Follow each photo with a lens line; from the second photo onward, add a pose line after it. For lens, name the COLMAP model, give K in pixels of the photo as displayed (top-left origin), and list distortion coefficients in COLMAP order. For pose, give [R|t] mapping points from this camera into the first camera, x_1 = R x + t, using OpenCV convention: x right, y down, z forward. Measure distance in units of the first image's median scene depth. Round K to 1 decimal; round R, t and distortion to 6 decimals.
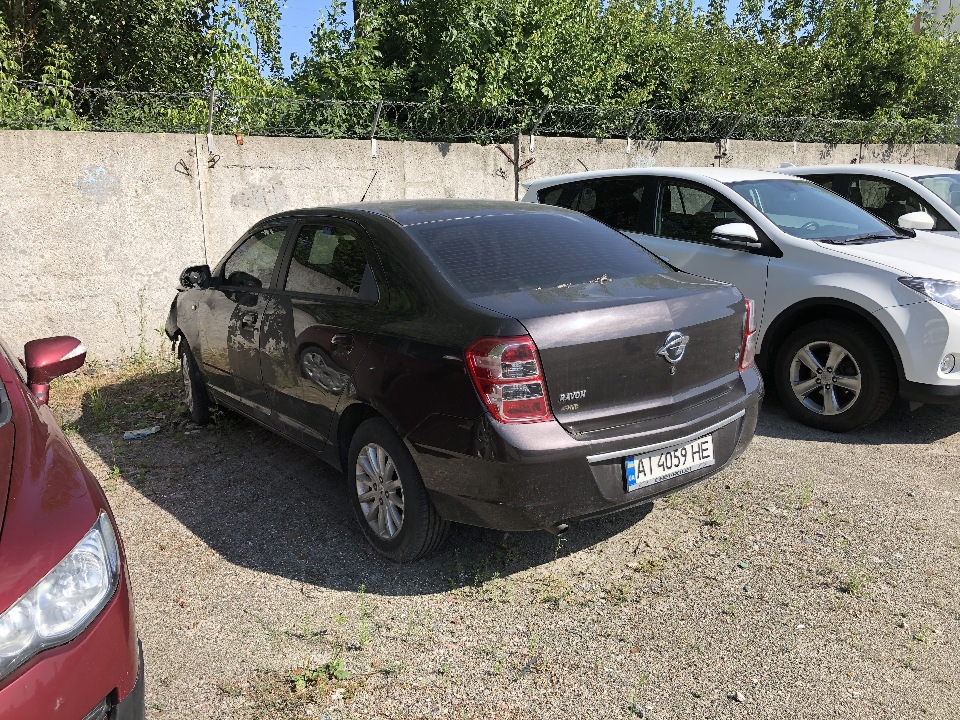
lens RADIAL K [[775.0, 0, 470.6], [0, 775.0, 357.3], [0, 0, 1]] dist [0.039460, 0.007038]
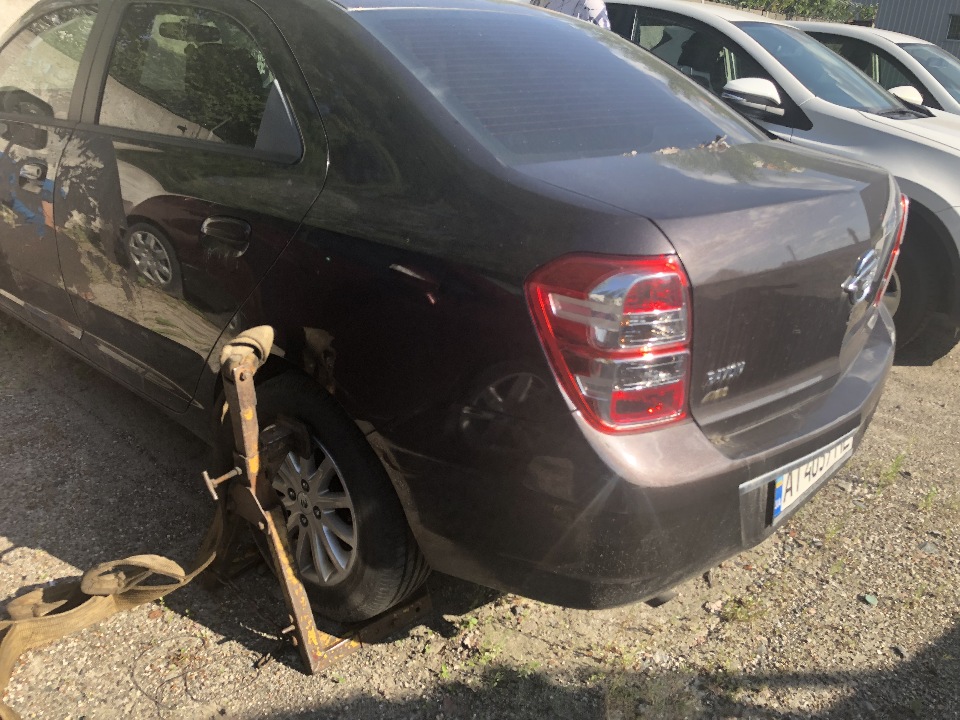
lens RADIAL K [[775.0, 0, 489.2], [0, 775.0, 359.8], [0, 0, 1]] dist [0.039460, 0.007038]
pose [[0.973916, 0.004677, 0.226862, -0.122277], [-0.043717, 0.984925, 0.167369, -0.033982], [-0.222660, -0.172921, 0.959438, 0.480721]]
